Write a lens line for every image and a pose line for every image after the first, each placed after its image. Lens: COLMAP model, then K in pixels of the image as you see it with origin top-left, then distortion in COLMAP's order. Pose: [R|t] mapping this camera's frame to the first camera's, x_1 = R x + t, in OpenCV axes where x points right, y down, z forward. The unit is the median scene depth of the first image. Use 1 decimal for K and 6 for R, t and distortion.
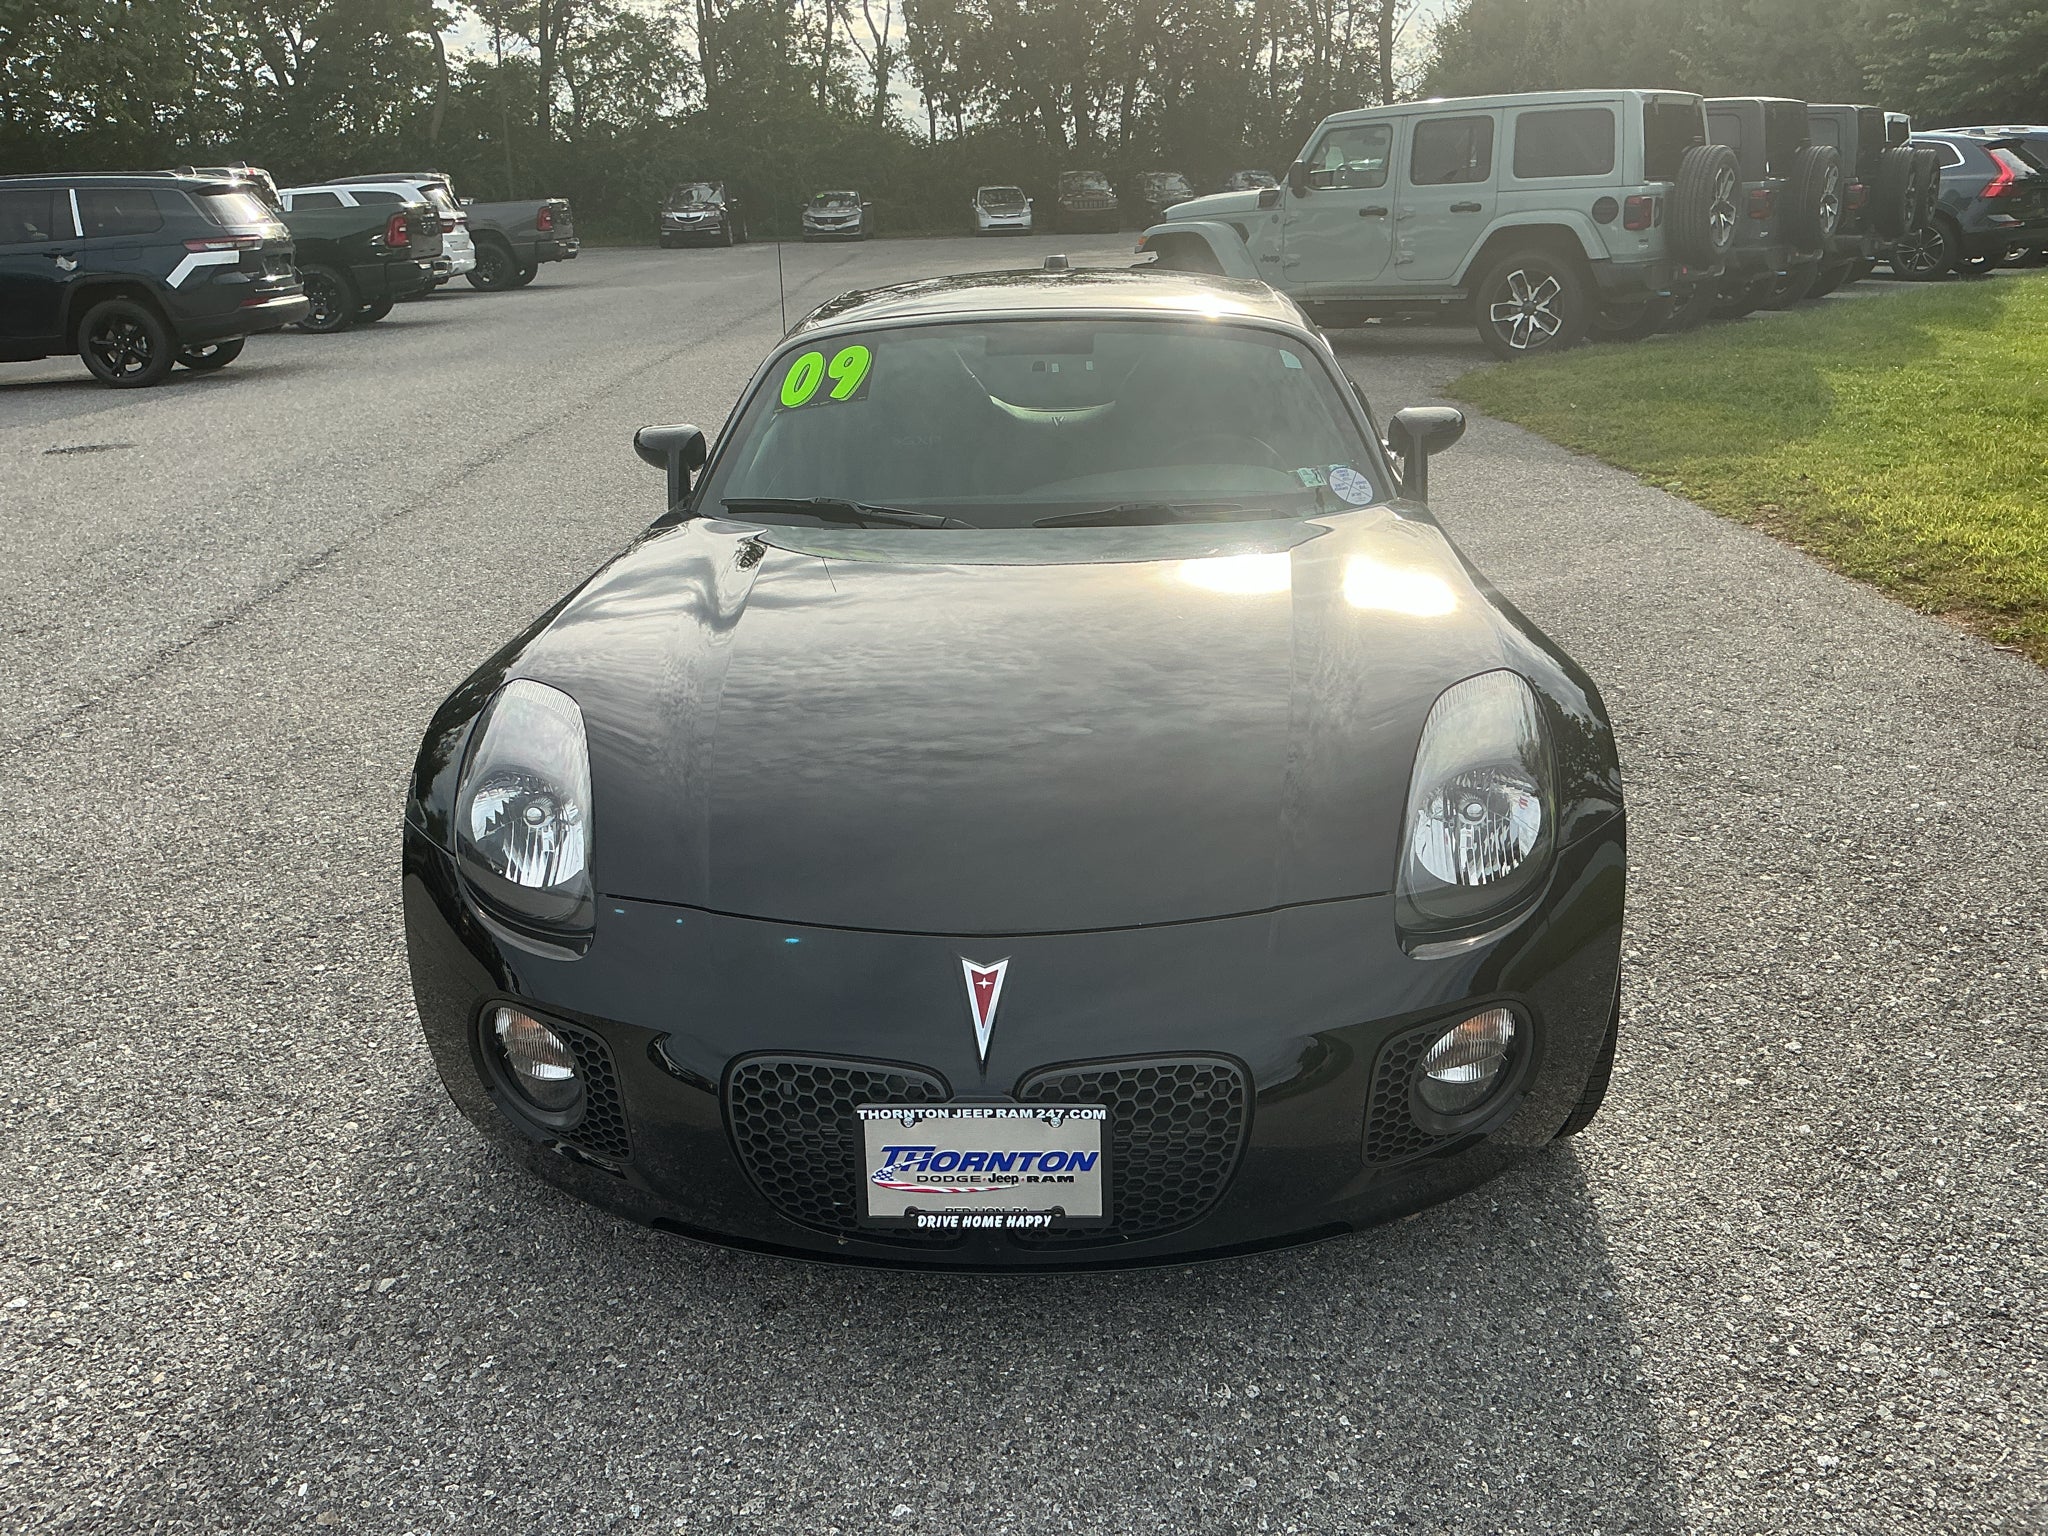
lens RADIAL K [[1754.3, 0, 1012.6], [0, 1754.3, 770.4], [0, 0, 1]] dist [0.060894, -0.159451]
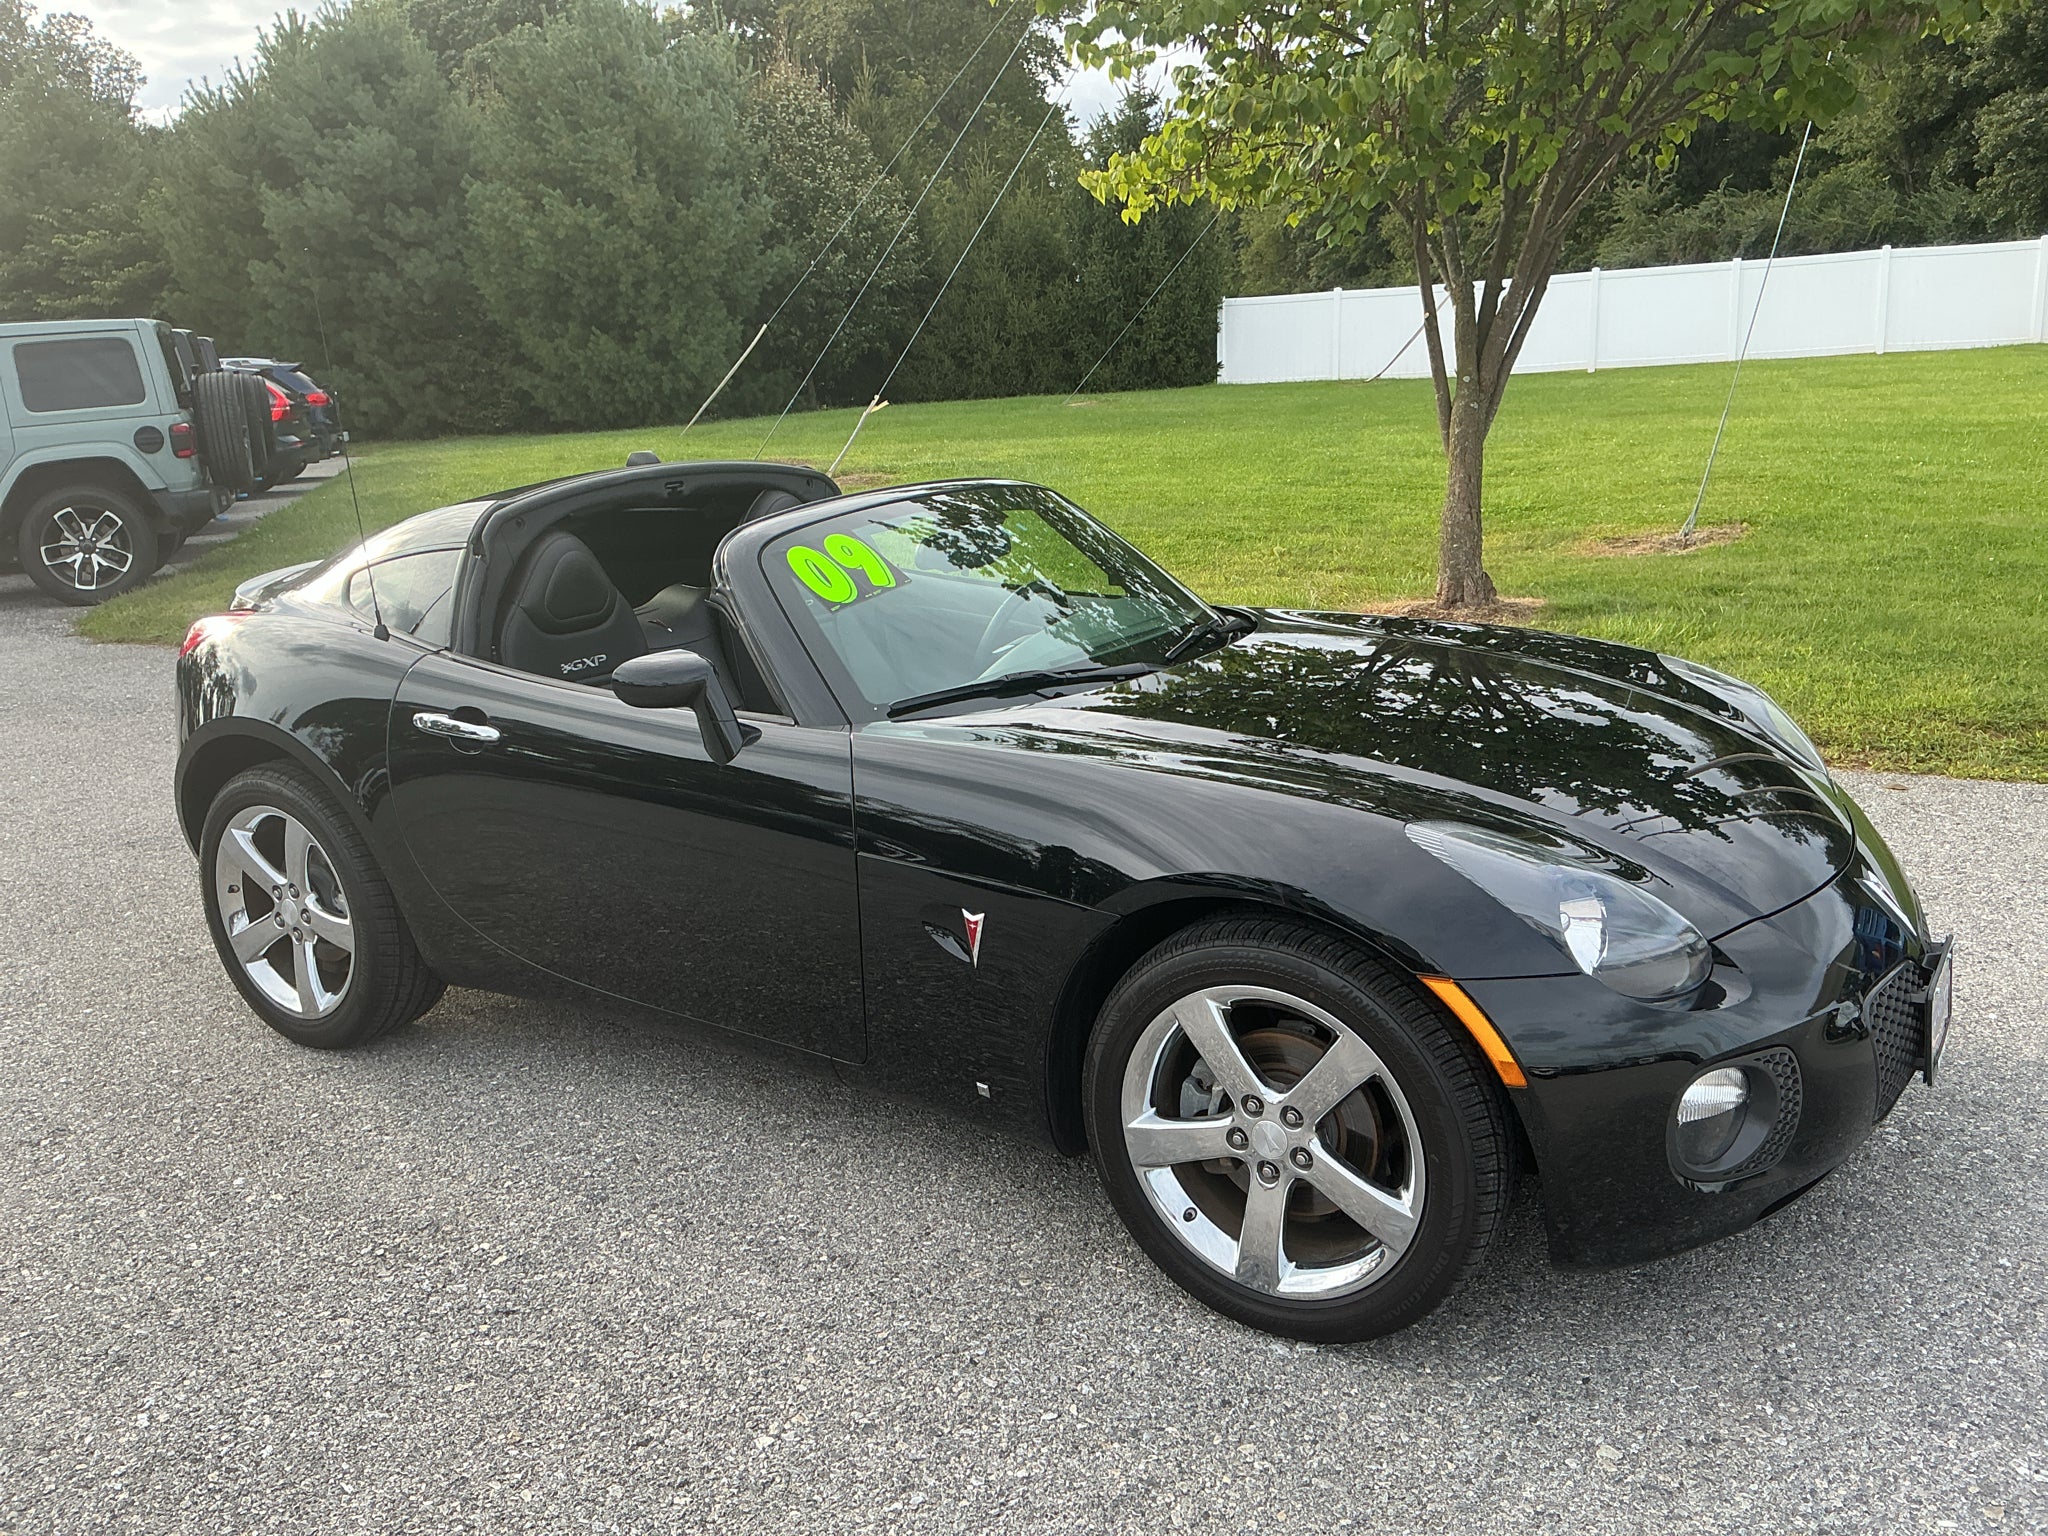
lens RADIAL K [[1716.8, 0, 1028.0], [0, 1716.8, 779.4], [0, 0, 1]] dist [0.144895, -0.306712]
pose [[0.474627, -0.205378, 0.855891, -0.249504], [0.309998, 0.949096, 0.055836, -0.040586], [-0.823790, 0.238823, 0.514133, 0.140227]]
